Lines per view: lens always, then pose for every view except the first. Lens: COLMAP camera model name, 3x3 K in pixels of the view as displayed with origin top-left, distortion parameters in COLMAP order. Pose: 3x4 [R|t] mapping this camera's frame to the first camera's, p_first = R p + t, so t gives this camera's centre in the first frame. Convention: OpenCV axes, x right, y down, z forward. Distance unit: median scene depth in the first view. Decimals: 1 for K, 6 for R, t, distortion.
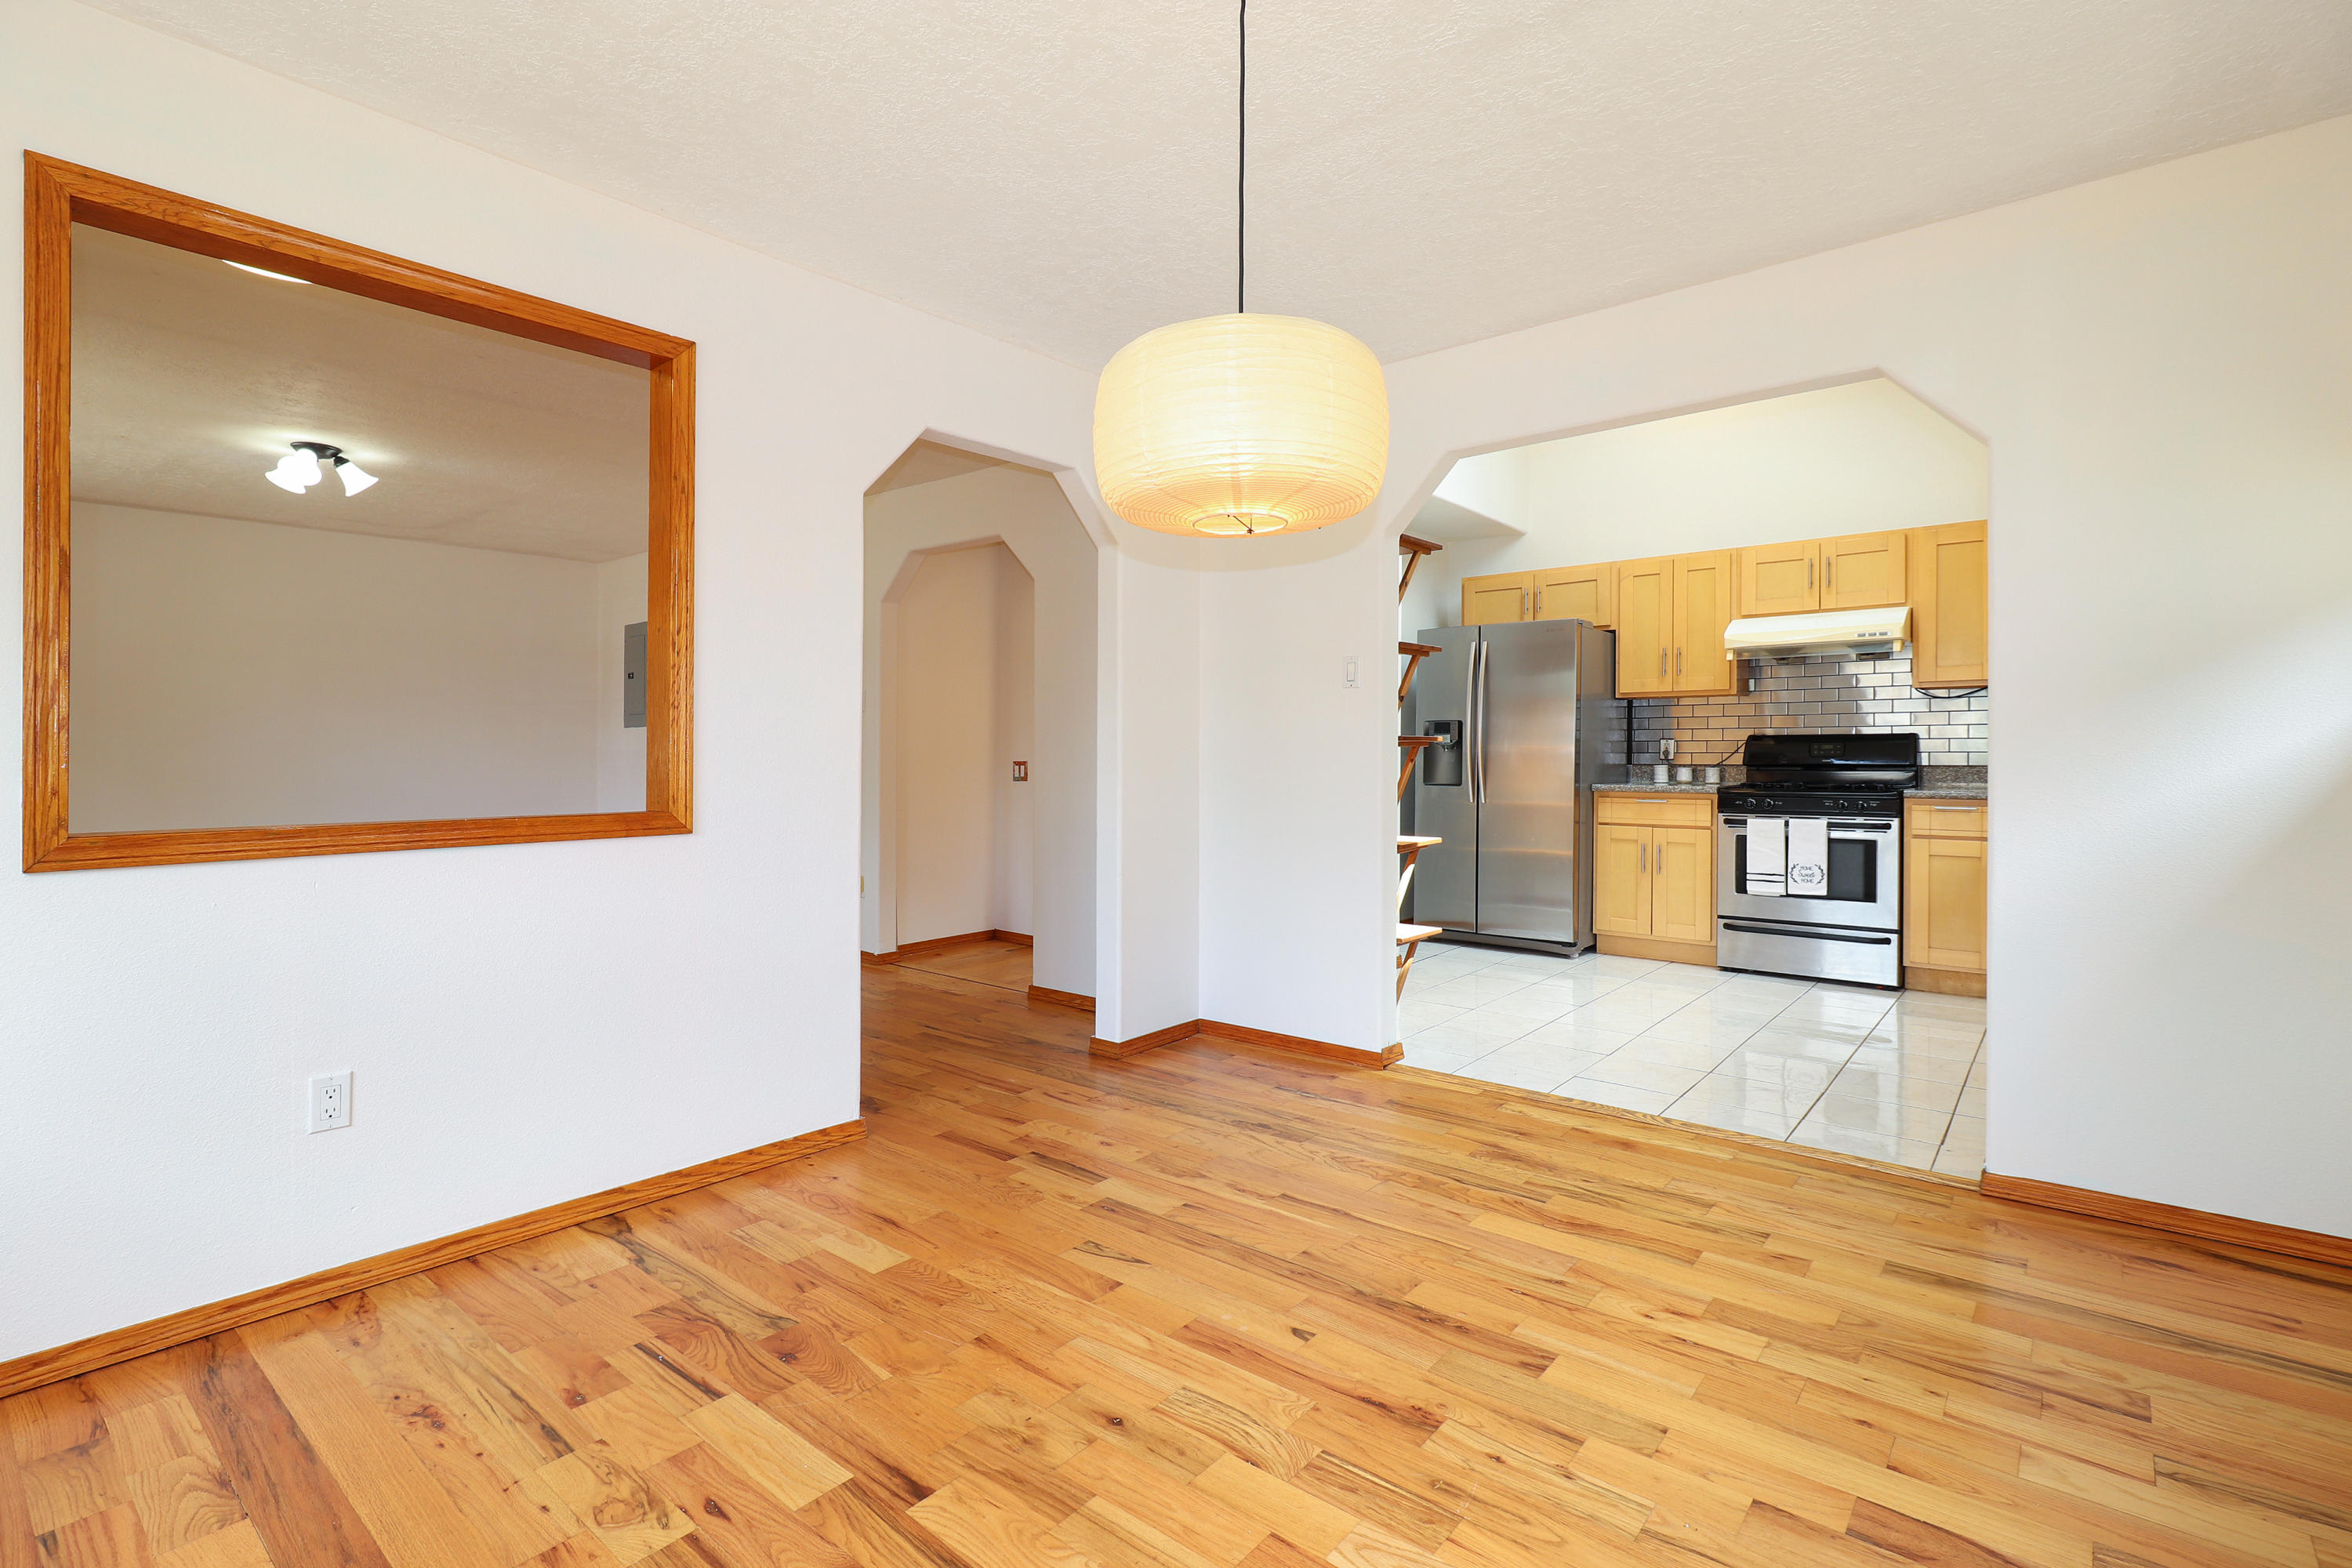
lens RADIAL K [[1091.0, 0, 1170.3], [0, 1091.0, 763.0], [0, 0, 1]] dist [0.000441, -0.000861]
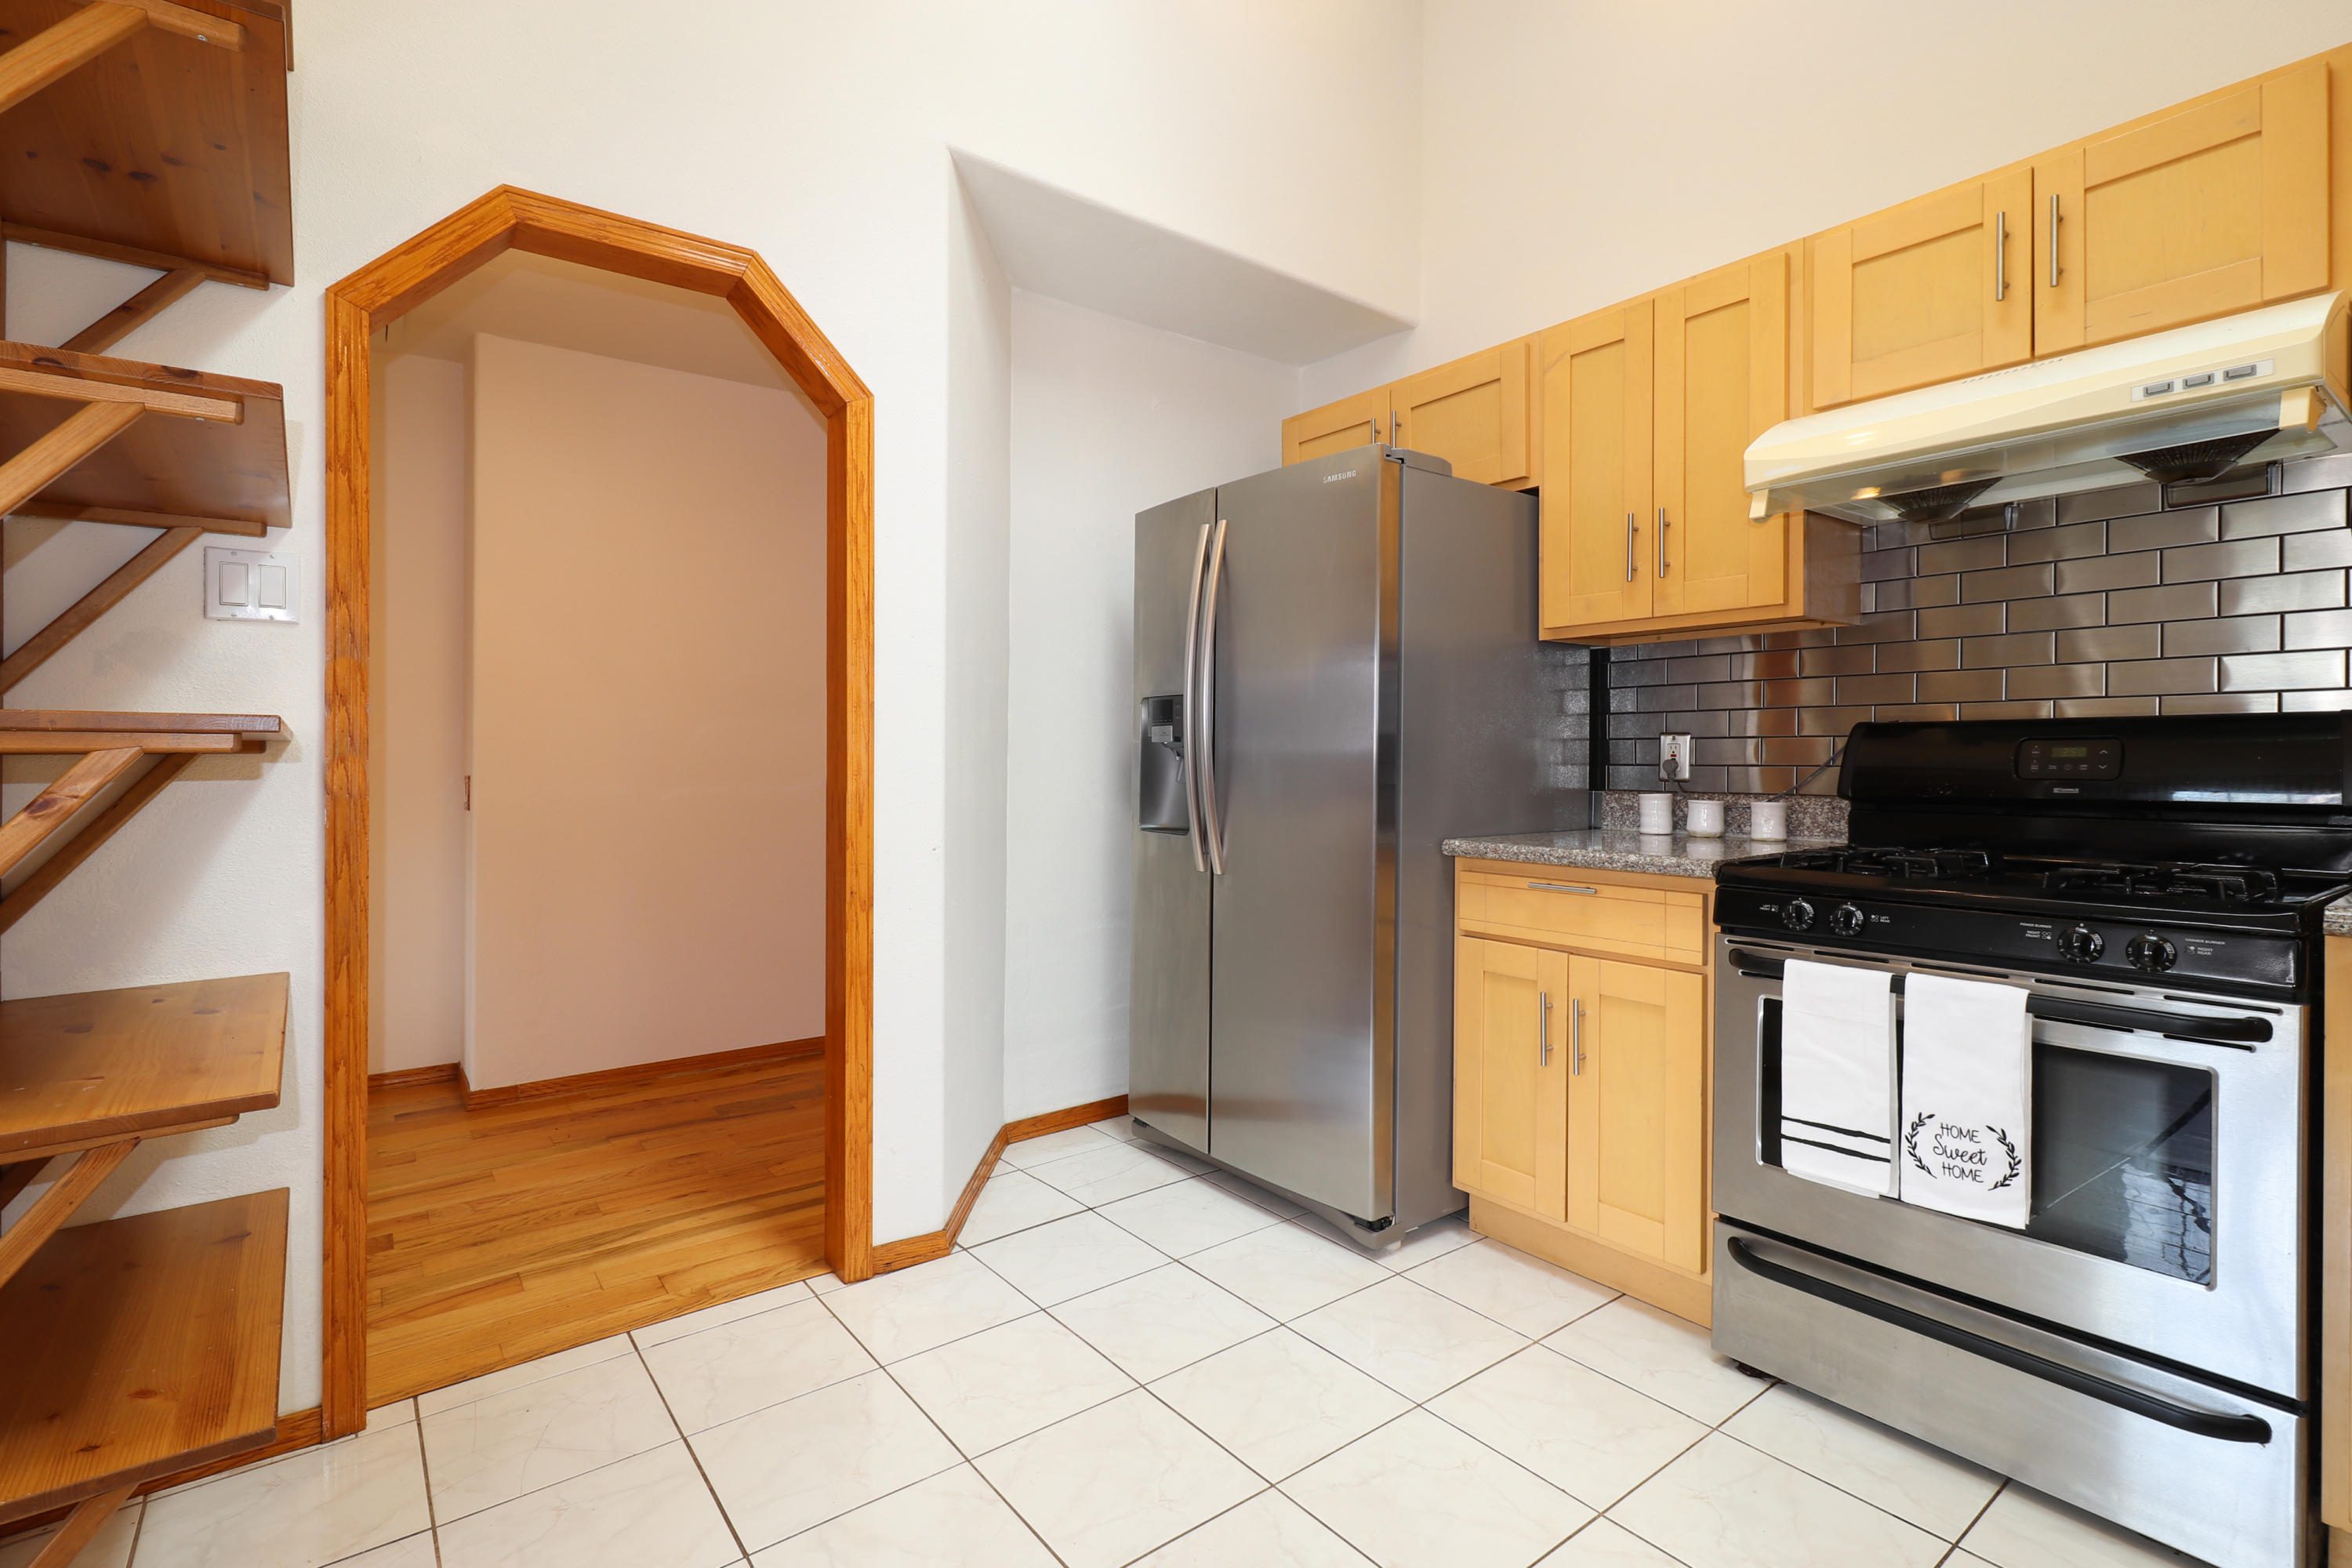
lens RADIAL K [[1094.3, 0, 1172.2], [0, 1094.3, 757.9], [0, 0, 1]] dist [-0.002906, -0.000729]
pose [[0.976013, 0.001620, -0.217707, 0.569590], [-0.003086, 0.999975, -0.006391, -0.014039], [0.217691, 0.006910, 0.975993, 0.848726]]
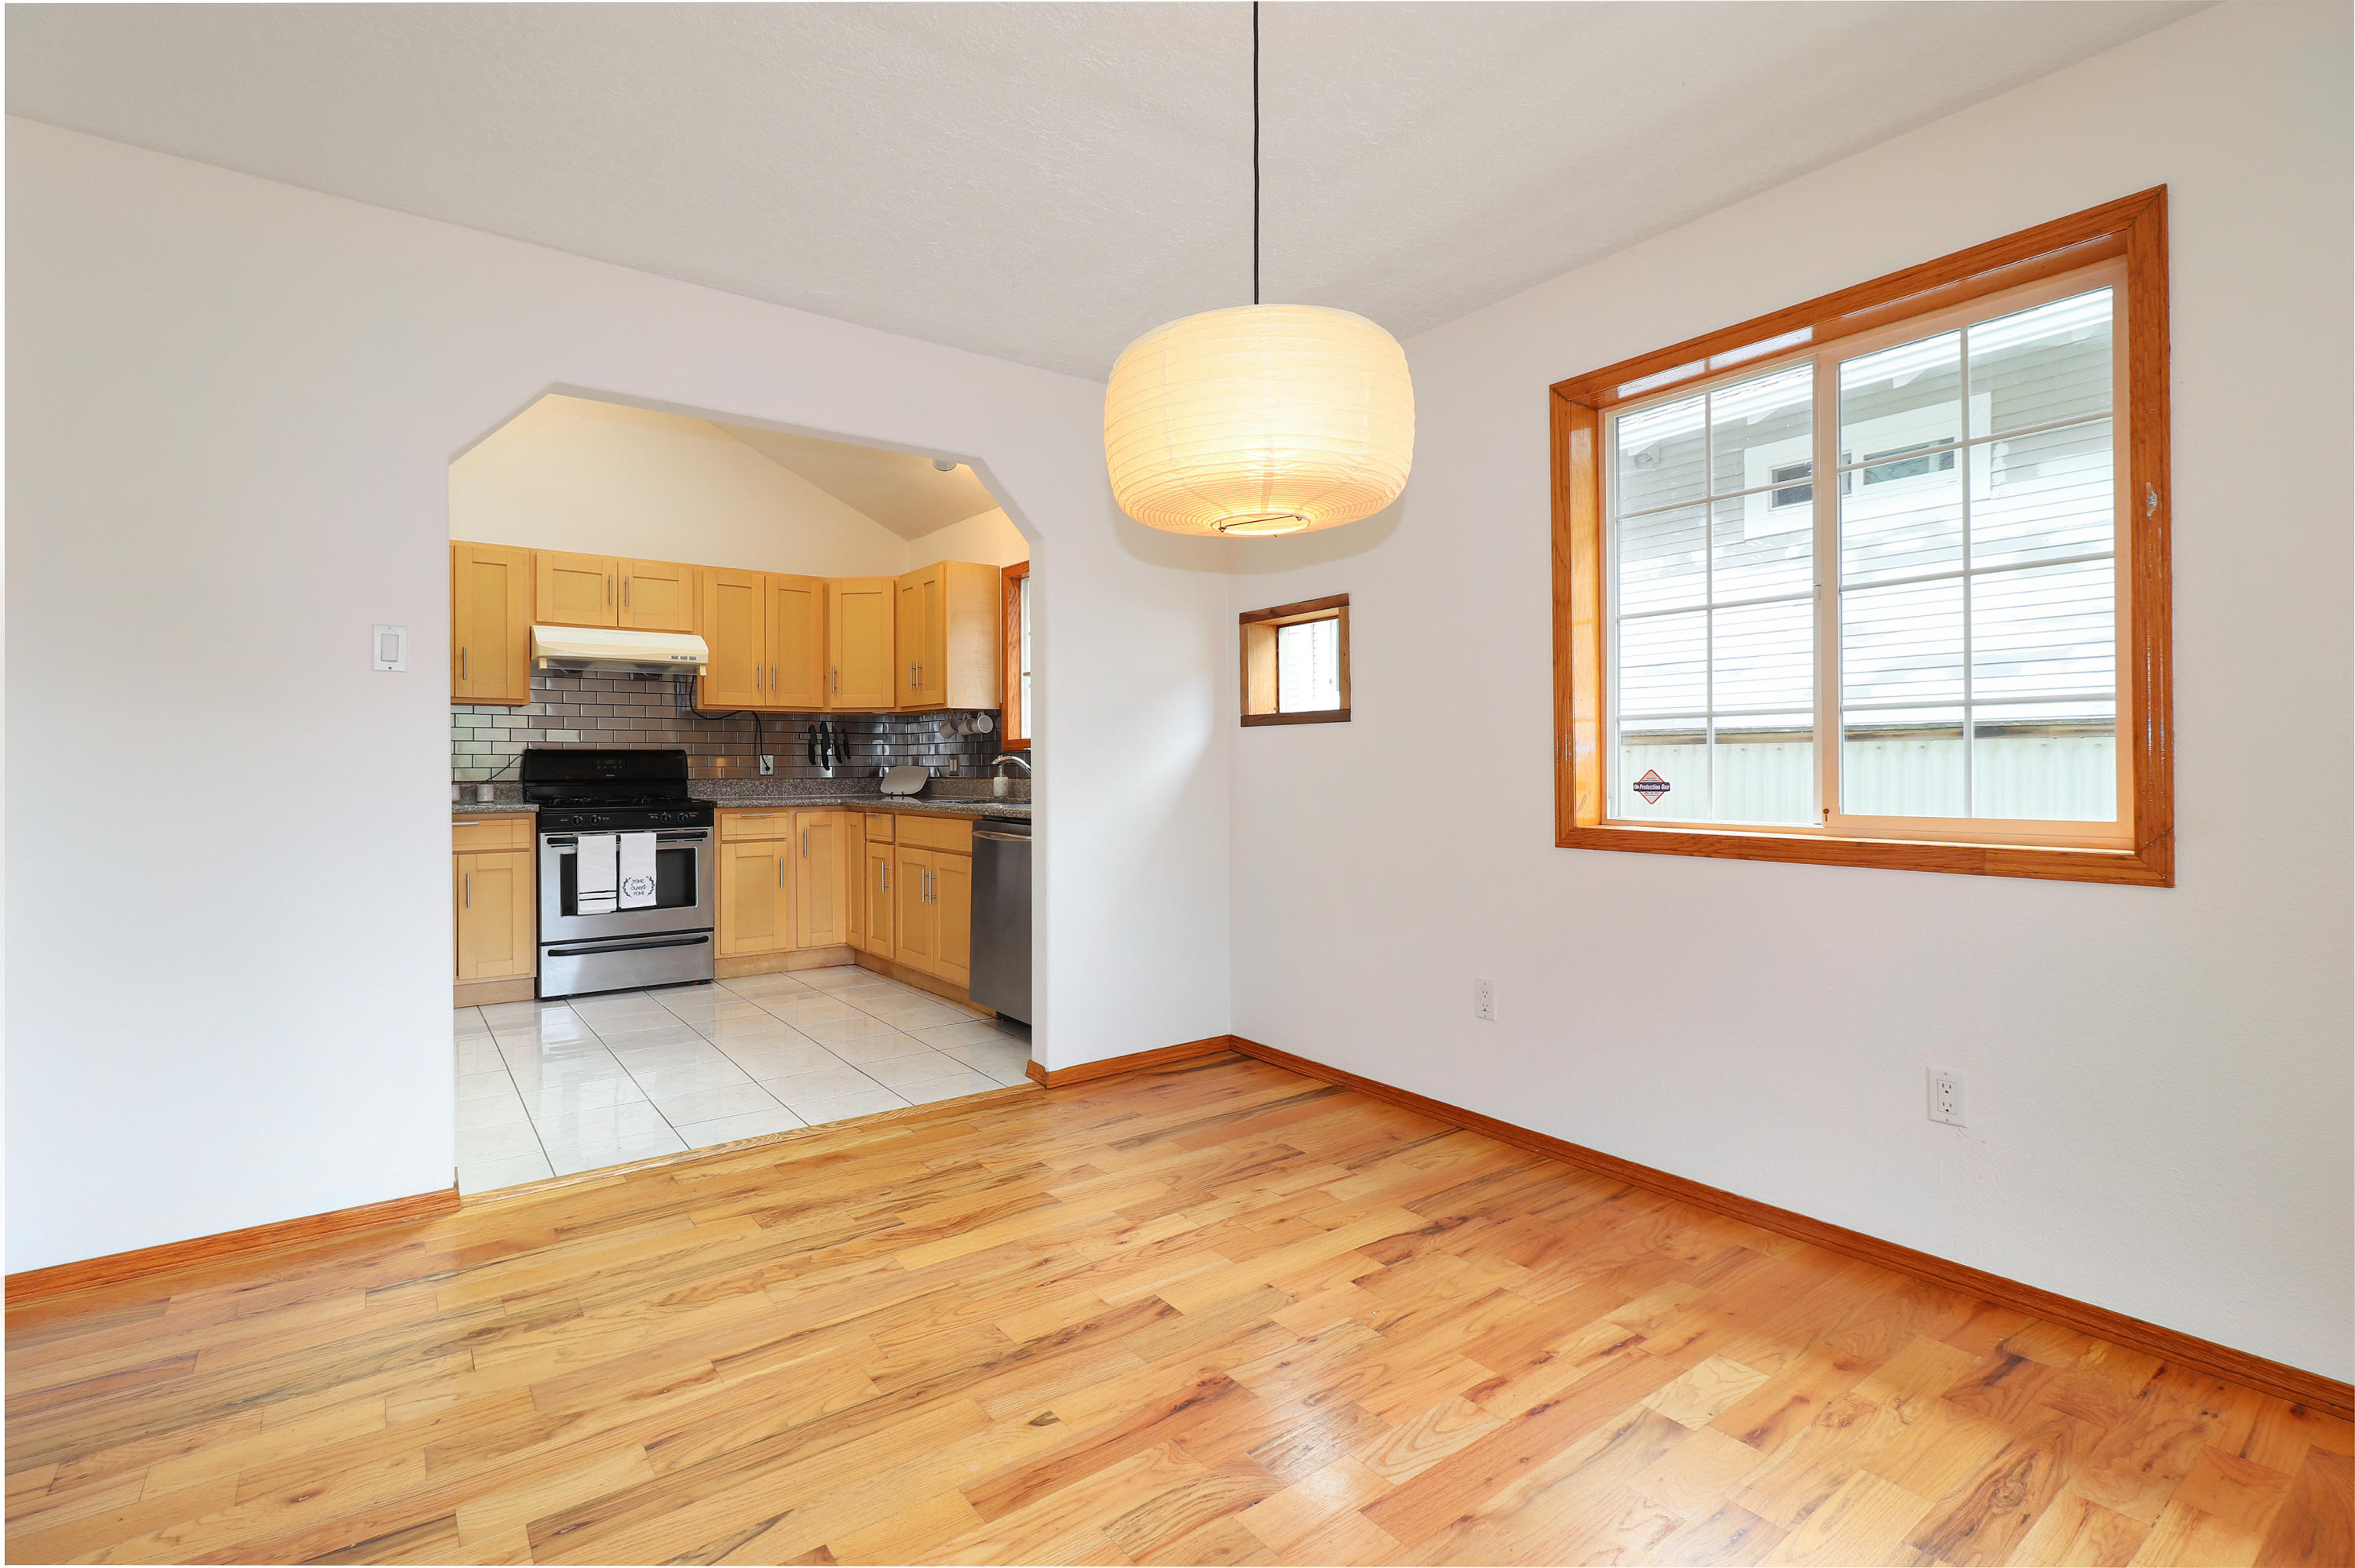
lens RADIAL K [[1092.3, 0, 1171.8], [0, 1092.3, 763.0], [0, 0, 1]] dist [0.000441, -0.000861]
pose [[0.233886, 0.004291, 0.972255, -0.386397], [0.011770, 0.999904, -0.007245, -0.000346], [-0.972193, 0.013138, 0.233813, 0.370037]]
